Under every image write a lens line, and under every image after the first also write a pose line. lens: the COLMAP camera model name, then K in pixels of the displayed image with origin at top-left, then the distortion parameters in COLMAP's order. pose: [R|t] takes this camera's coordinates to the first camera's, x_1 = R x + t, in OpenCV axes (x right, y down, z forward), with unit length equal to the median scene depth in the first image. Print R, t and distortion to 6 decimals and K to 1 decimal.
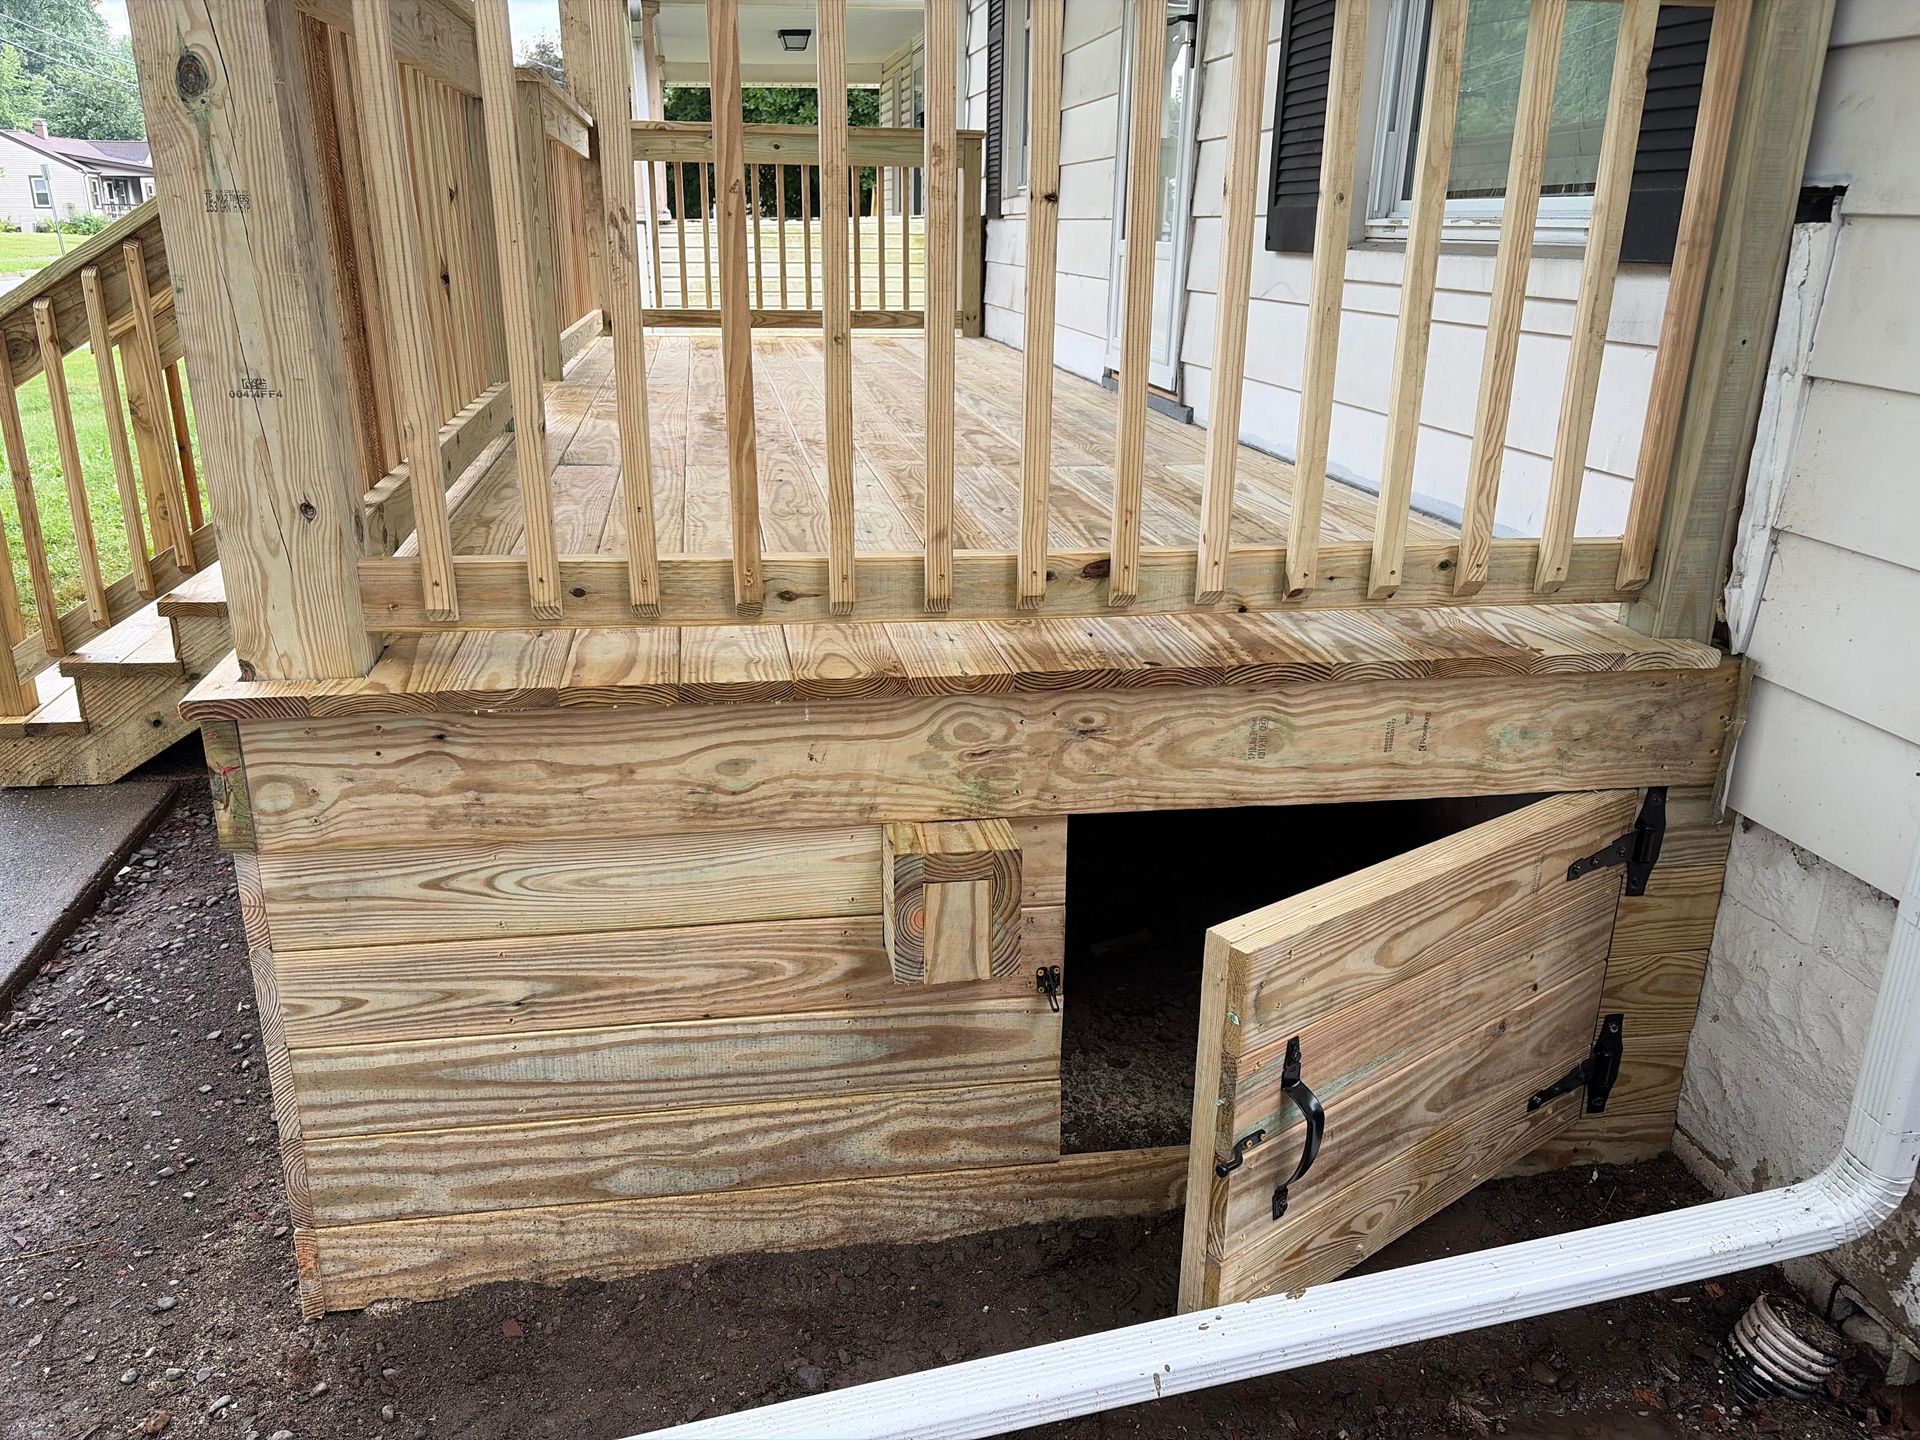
lens RADIAL K [[1452.4, 0, 948.0], [0, 1452.4, 737.0], [0, 0, 1]] dist [0.052595, -0.059031]
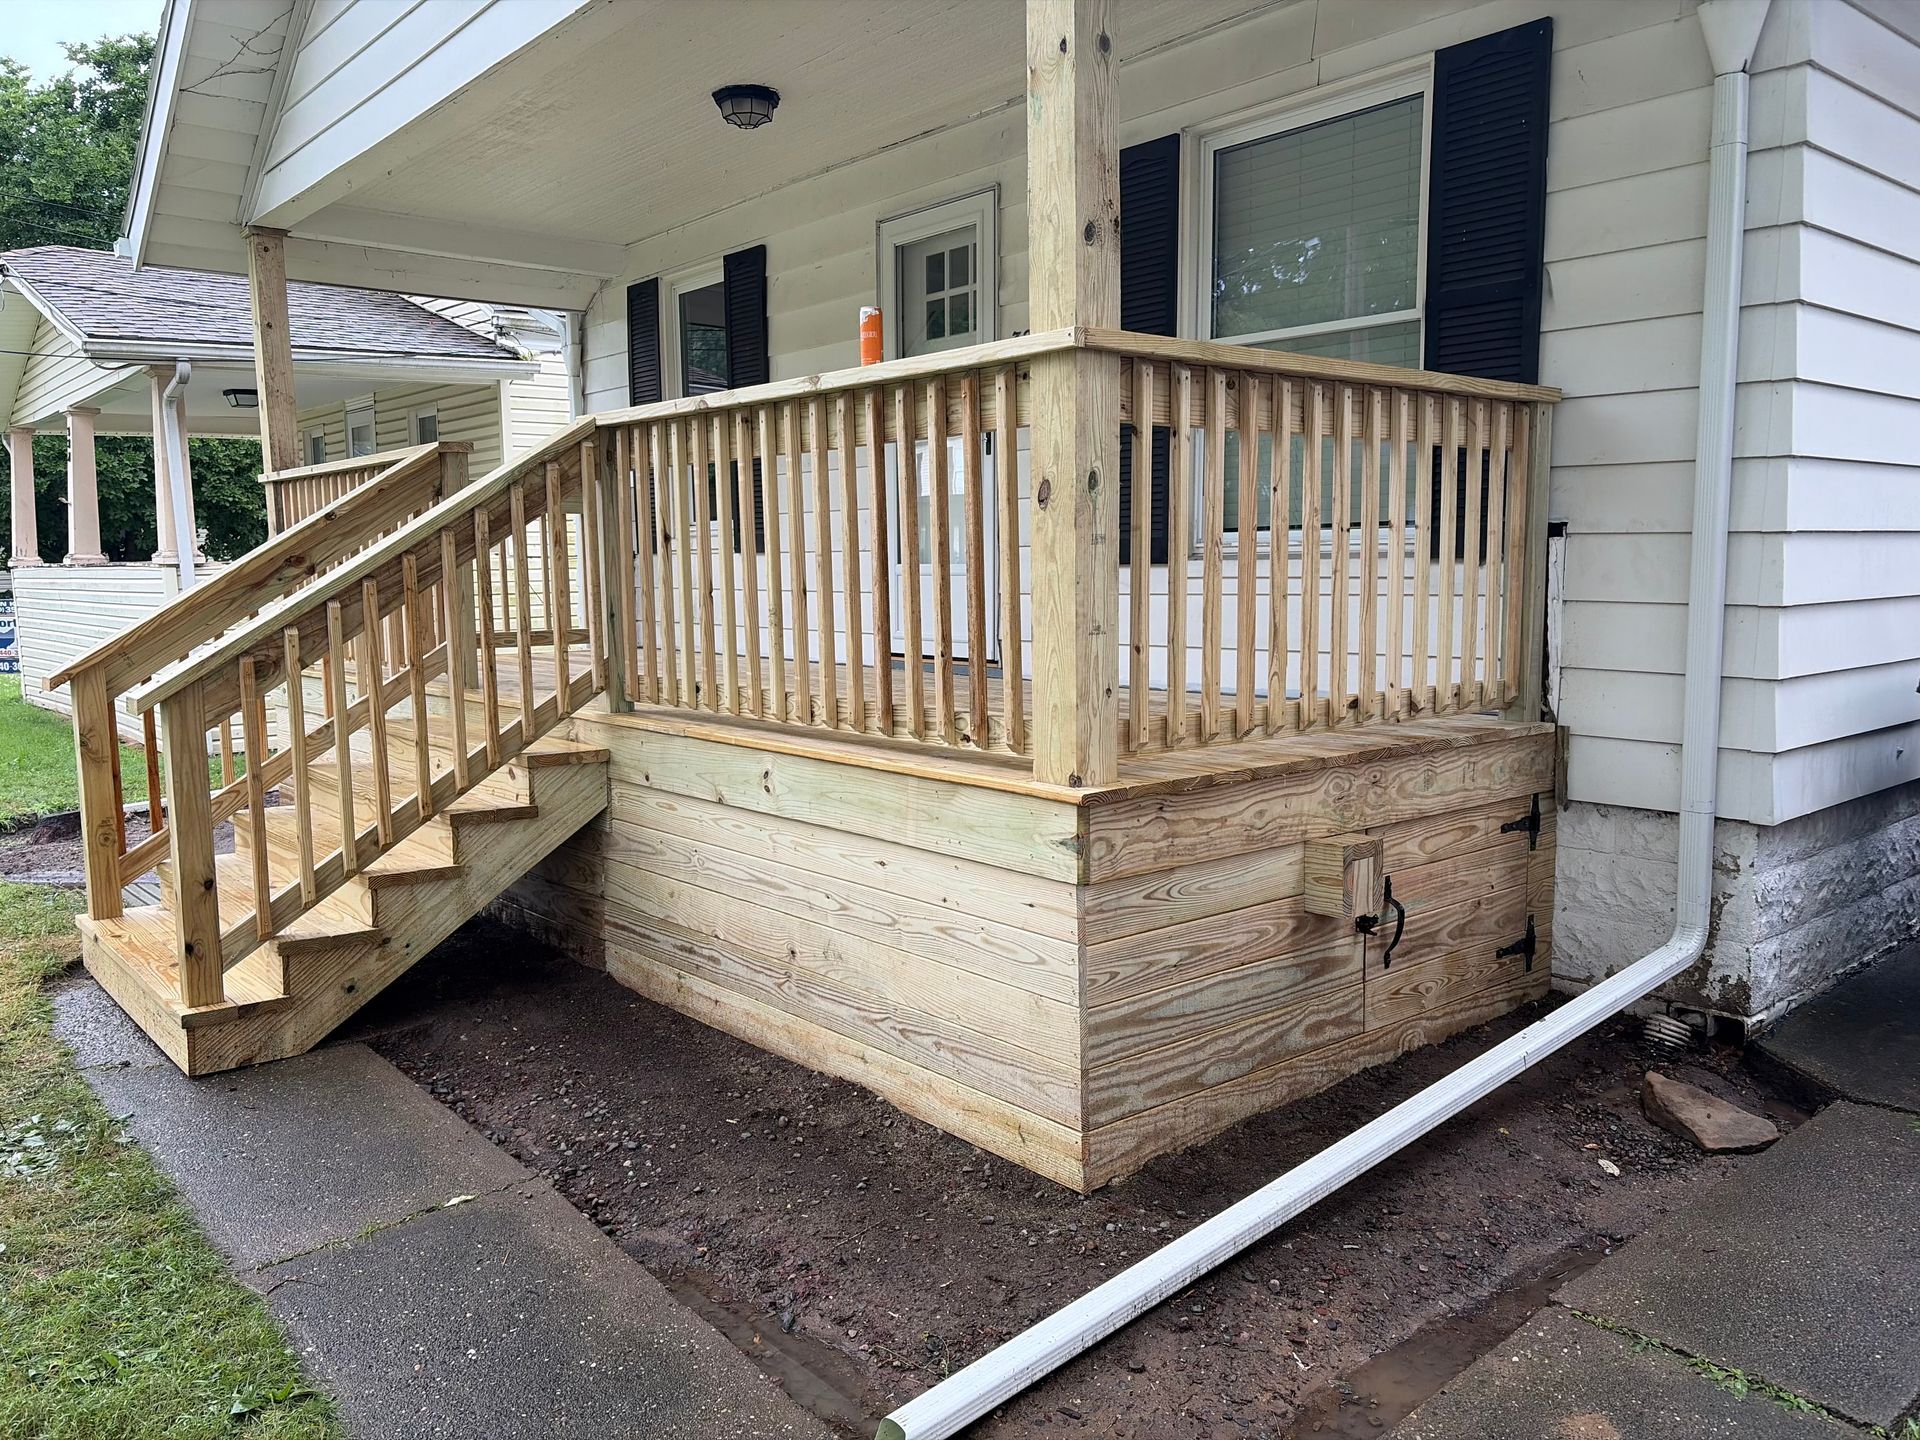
lens RADIAL K [[1452.4, 0, 958.8], [0, 1452.4, 721.9], [0, 0, 1]] dist [0.052595, -0.059031]
pose [[0.858704, -0.078870, 0.506367, -1.349962], [0.190867, 0.966219, -0.173179, 0.148391], [-0.475603, 0.245358, 0.844749, -0.420076]]
